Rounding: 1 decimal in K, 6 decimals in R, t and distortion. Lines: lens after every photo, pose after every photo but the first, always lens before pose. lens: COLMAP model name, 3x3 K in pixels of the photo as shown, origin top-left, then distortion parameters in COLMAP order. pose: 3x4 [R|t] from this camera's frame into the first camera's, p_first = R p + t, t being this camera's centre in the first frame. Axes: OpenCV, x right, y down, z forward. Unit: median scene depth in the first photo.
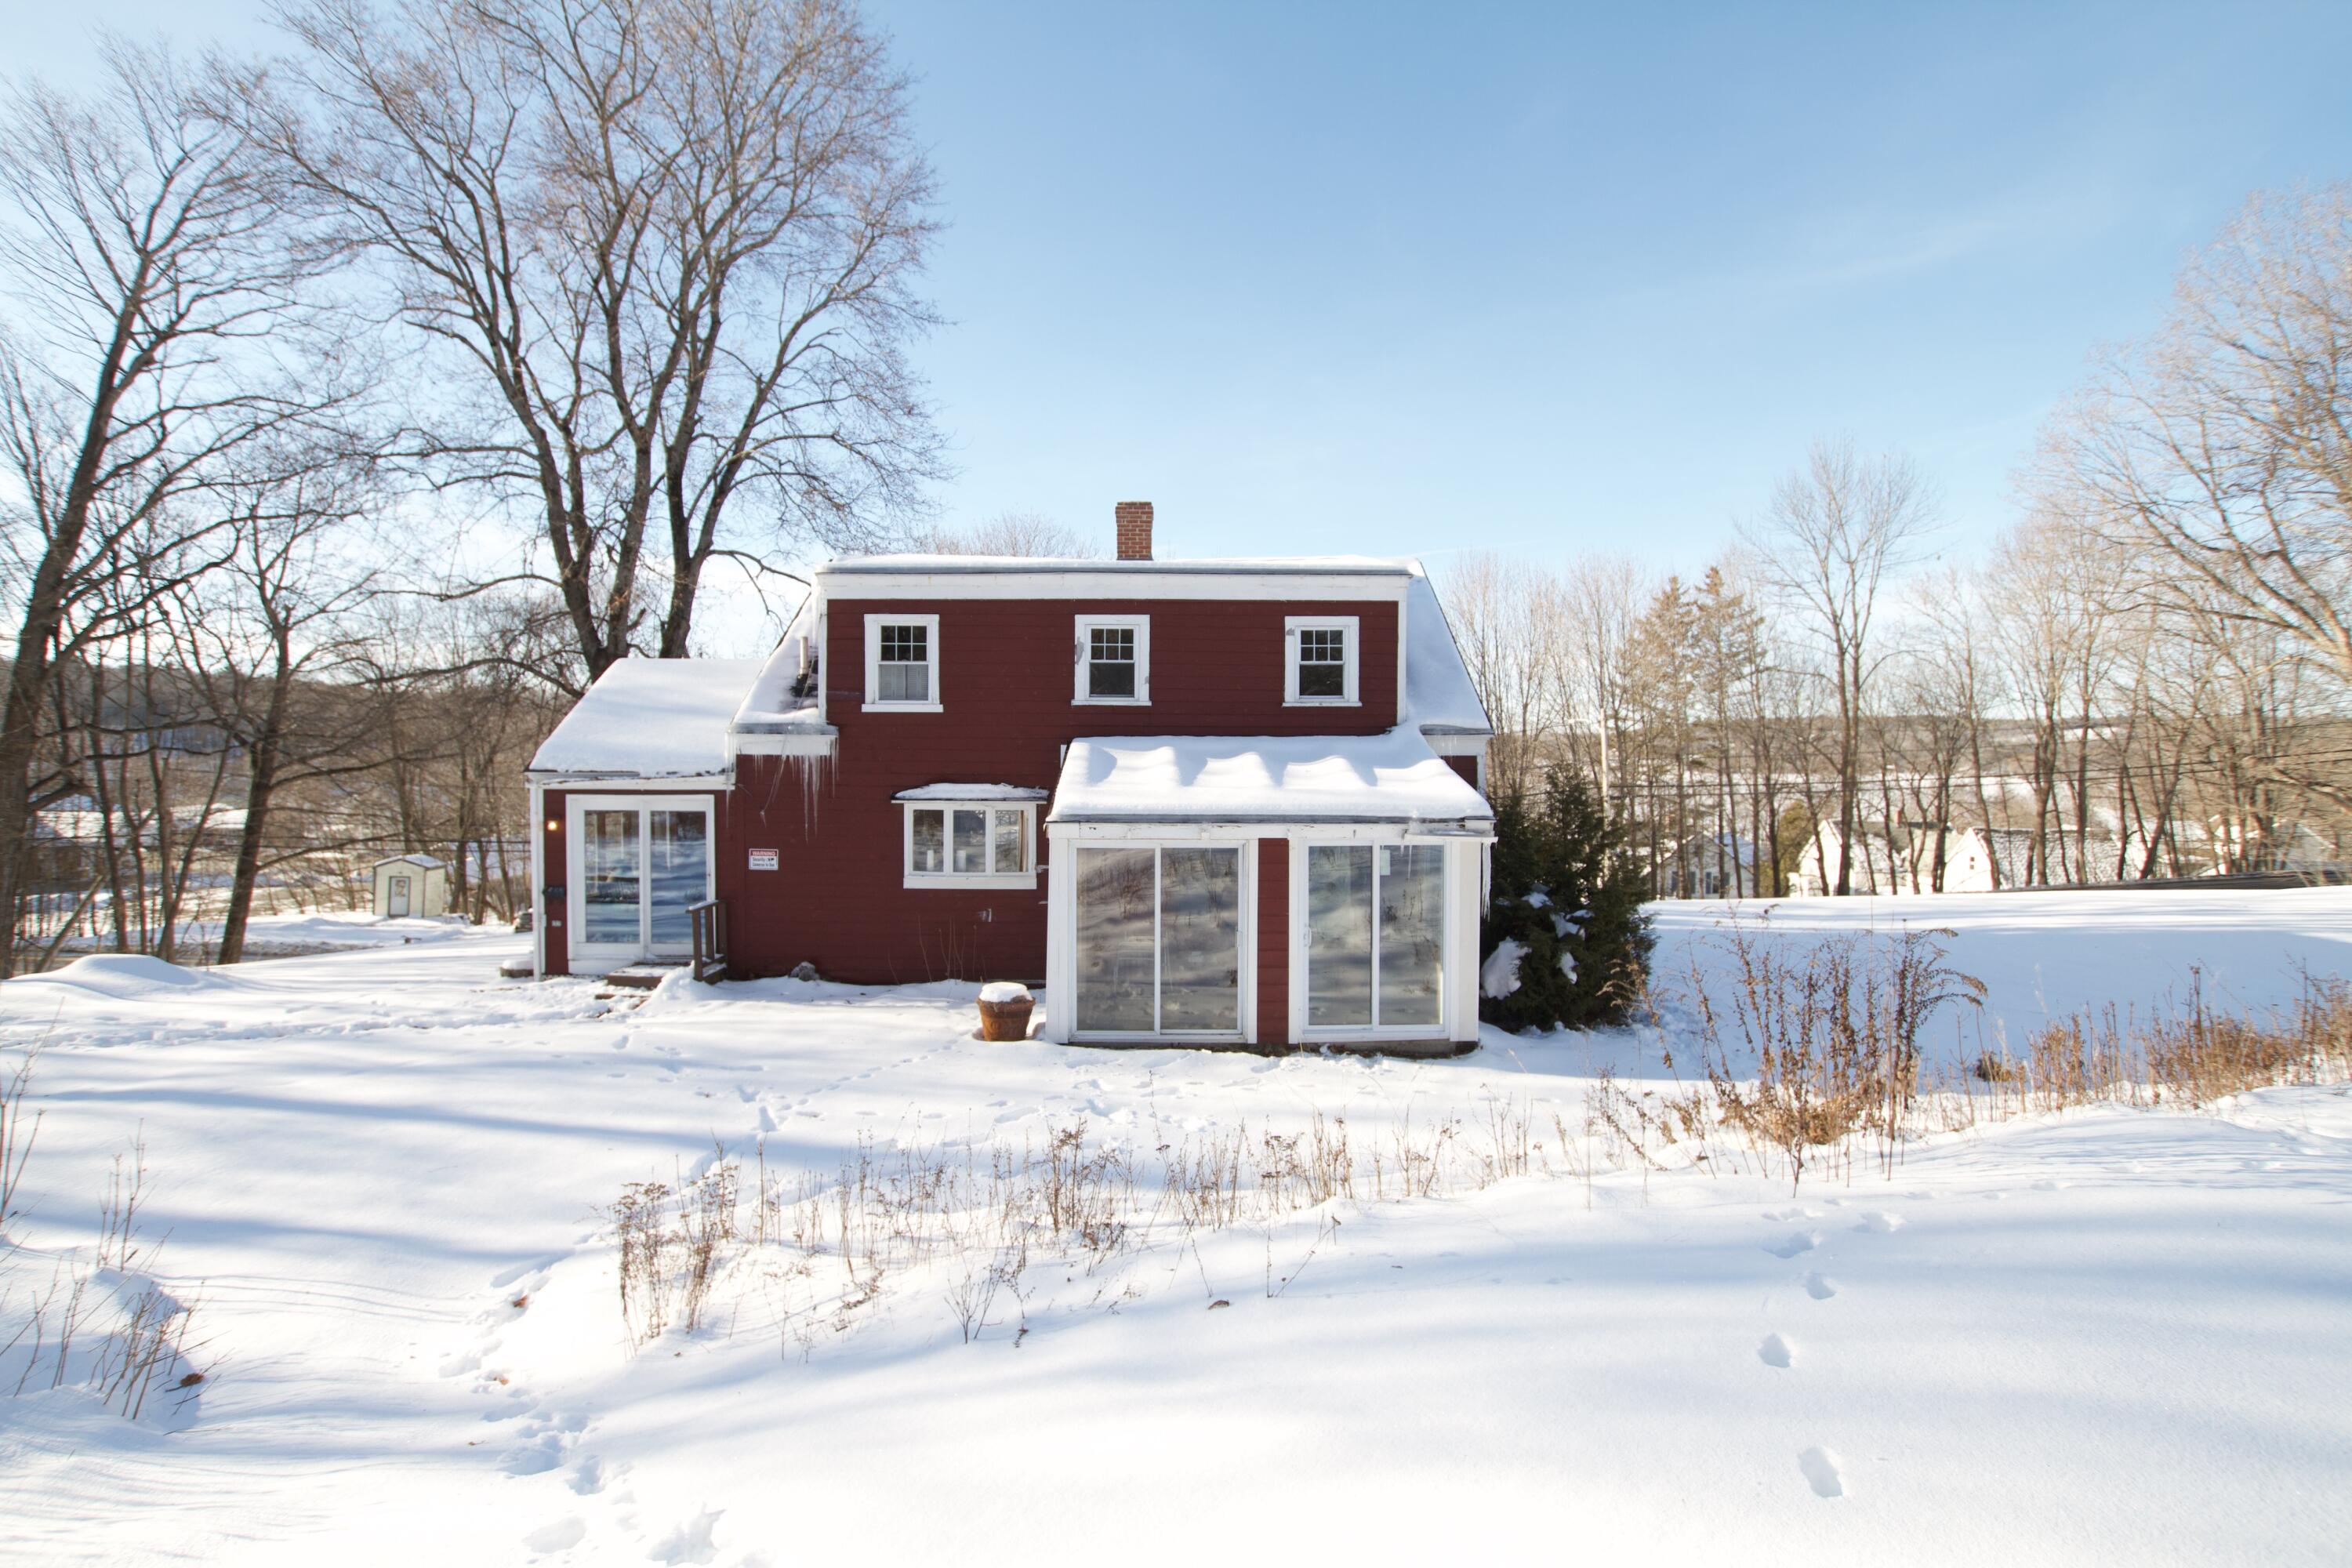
lens RADIAL K [[1089.7, 0, 1163.4], [0, 1089.7, 780.6], [0, 0, 1]] dist [-0.032461, 0.005036]
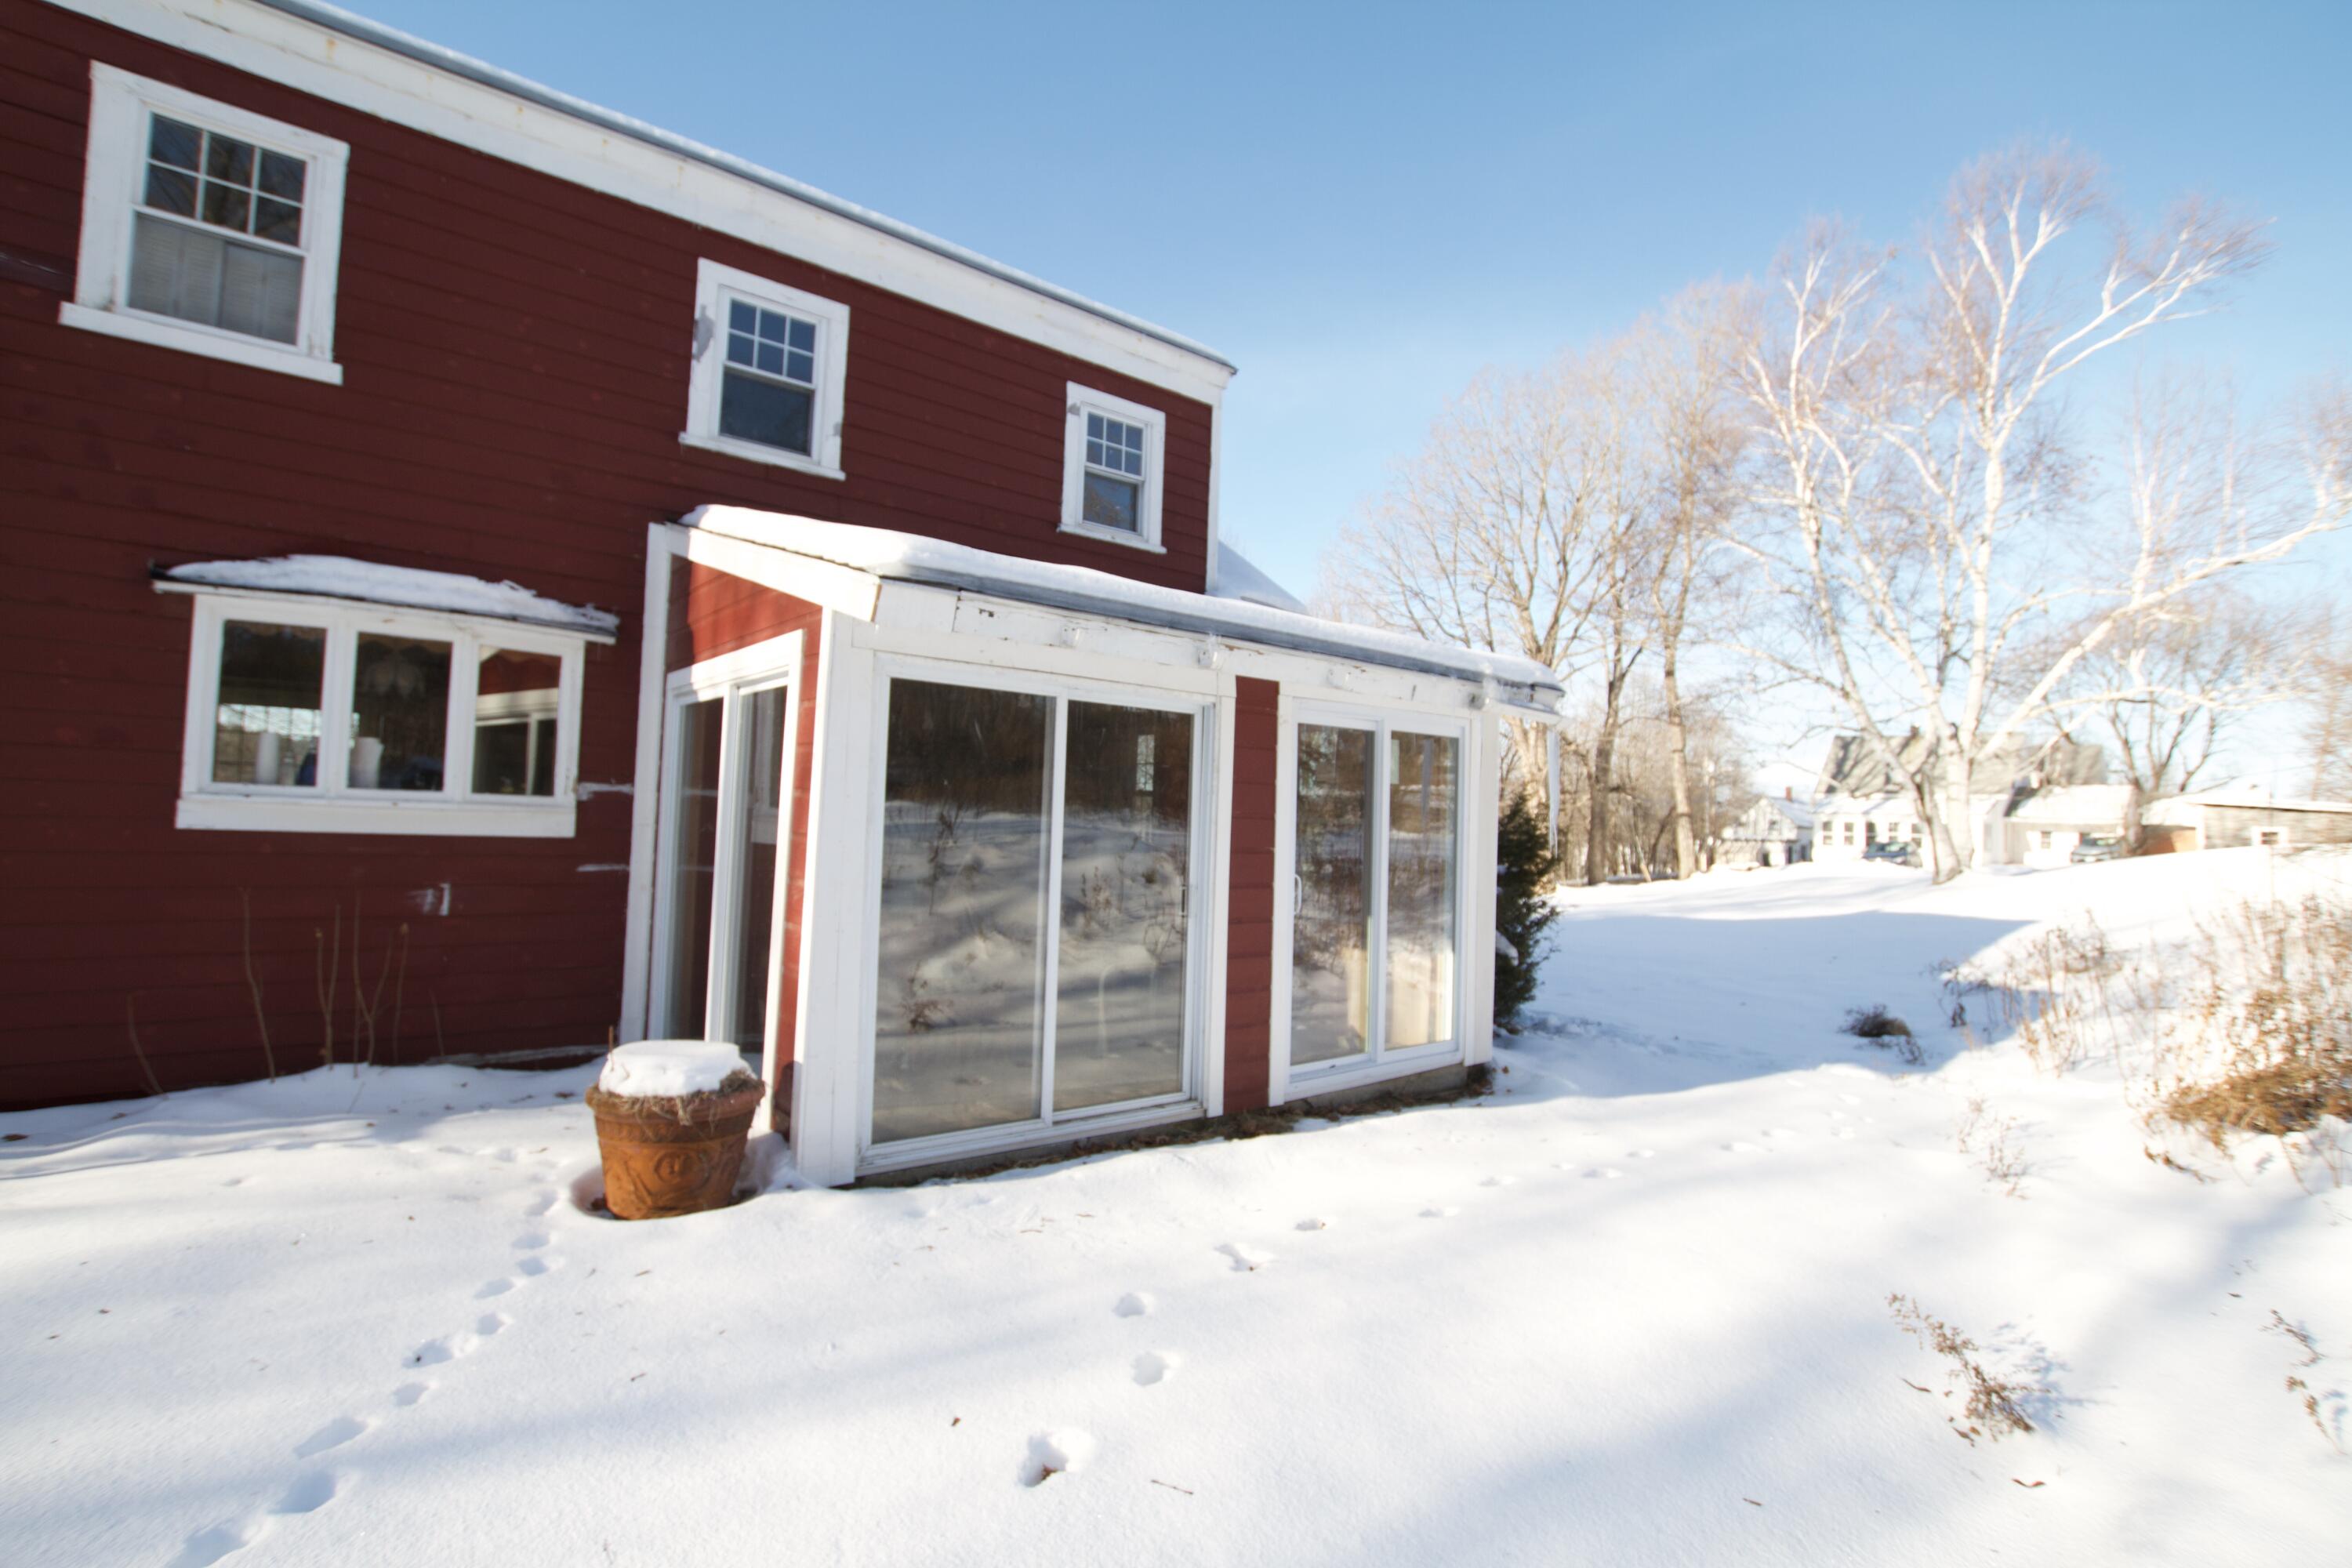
lens RADIAL K [[1089.7, 0, 1163.4], [0, 1089.7, 780.6], [0, 0, 1]] dist [-0.032461, 0.005036]
pose [[0.785421, 0.048696, 0.617044, -0.200146], [-0.015436, 0.998131, -0.059123, 0.099367], [-0.618770, 0.036911, 0.784705, 0.516200]]
